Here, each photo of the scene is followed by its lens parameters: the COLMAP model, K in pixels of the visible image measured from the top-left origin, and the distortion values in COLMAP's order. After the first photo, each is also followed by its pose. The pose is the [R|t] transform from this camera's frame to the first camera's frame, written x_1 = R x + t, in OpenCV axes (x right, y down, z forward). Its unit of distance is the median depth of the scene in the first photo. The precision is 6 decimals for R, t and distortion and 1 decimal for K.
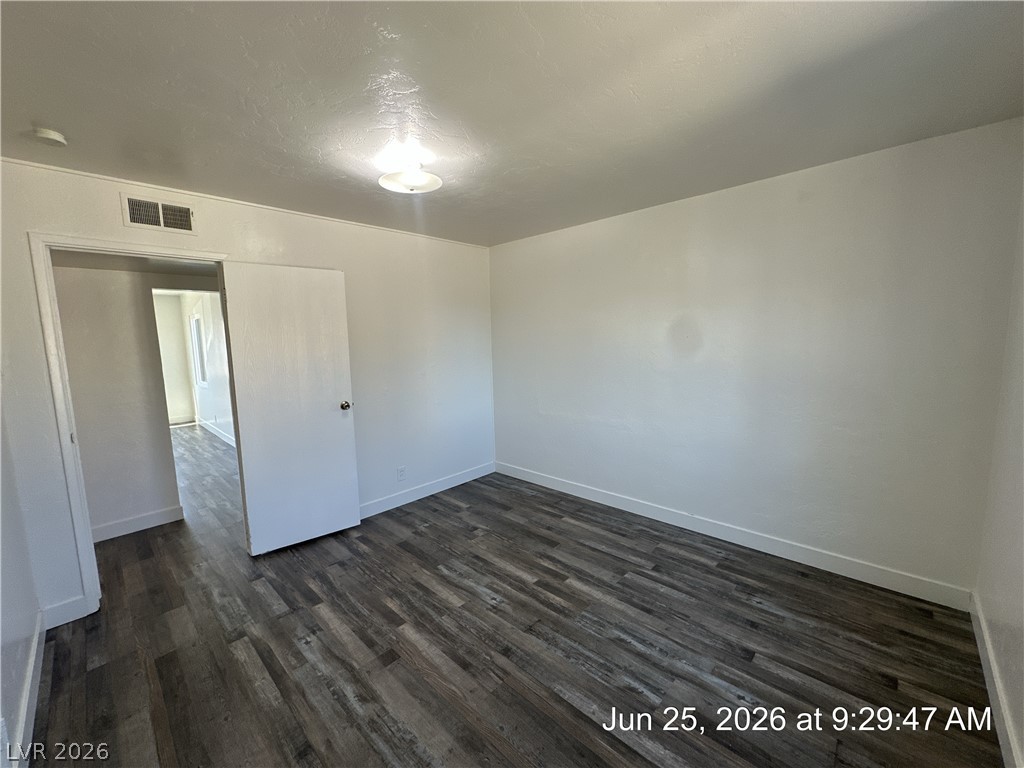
lens RADIAL K [[407.8, 0, 513.7], [0, 407.8, 394.2], [0, 0, 1]] dist [-0.003827, 0.001032]
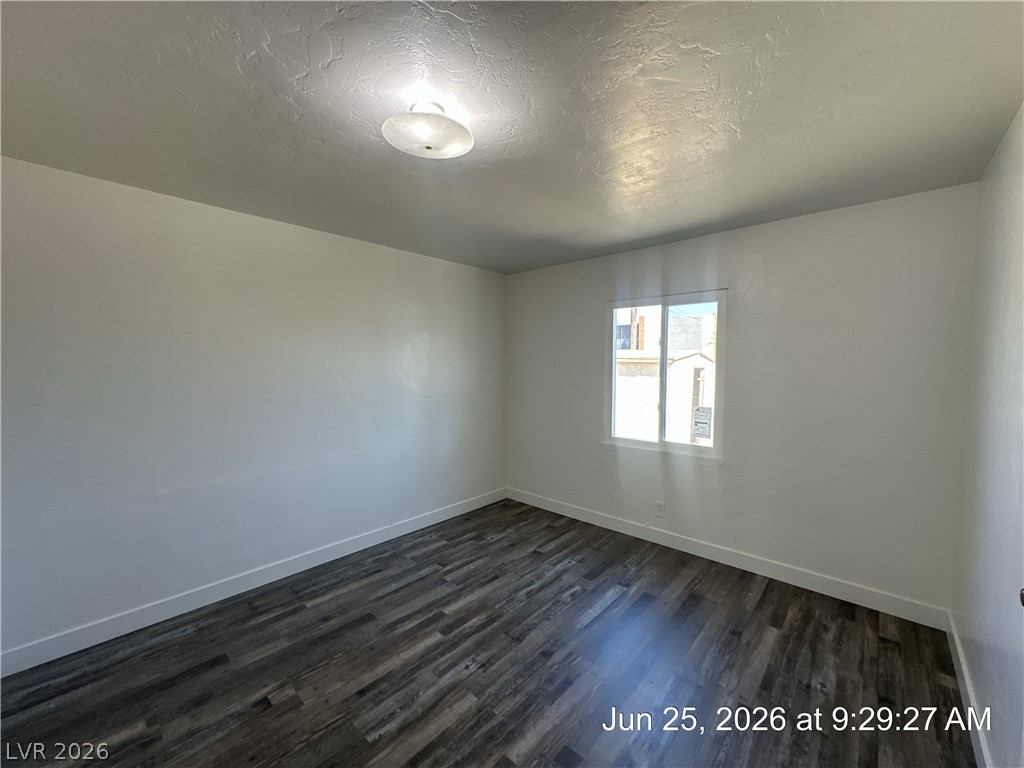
lens RADIAL K [[407.8, 0, 510.7], [0, 407.8, 371.2], [0, 0, 1]] dist [-0.003827, 0.001032]
pose [[-0.020792, 0.004131, 0.999775, -0.904107], [0.135609, 0.990762, -0.001273, -0.100049], [-0.990544, 0.135552, -0.021160, 0.838160]]
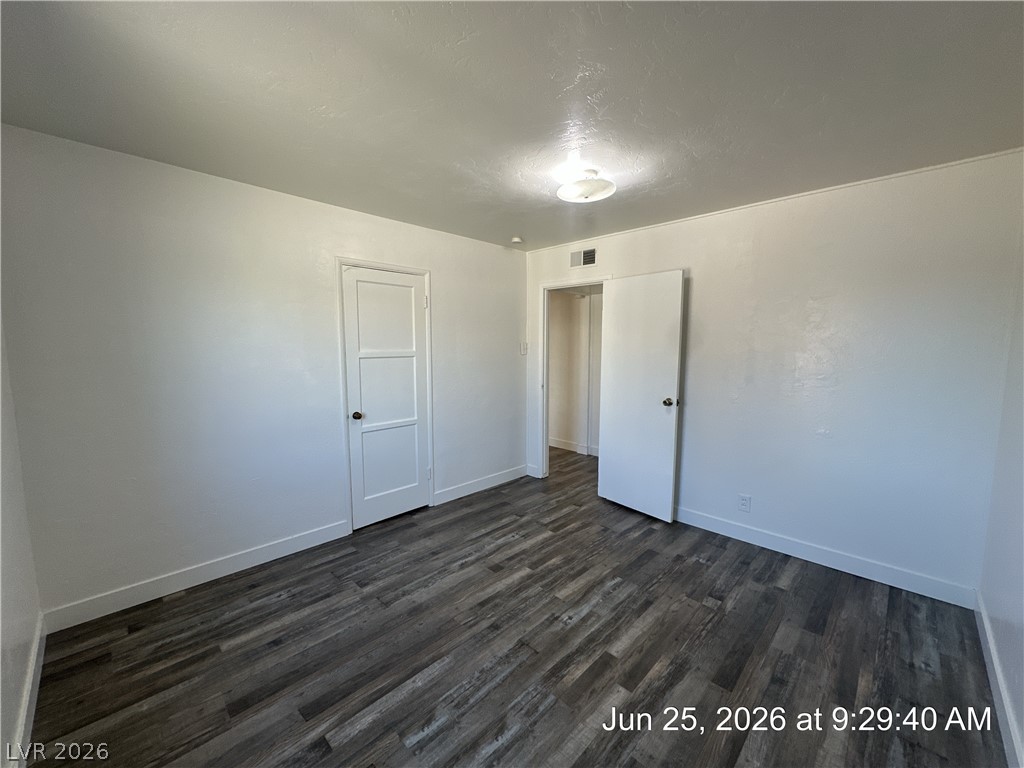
lens RADIAL K [[407.8, 0, 509.8], [0, 407.8, 385.2], [0, 0, 1]] dist [-0.003827, 0.001032]
pose [[-0.019331, 0.127996, -0.991586, 0.805229], [-0.138378, 0.981884, 0.129441, -0.121464], [0.990191, 0.139716, -0.001269, 0.785178]]
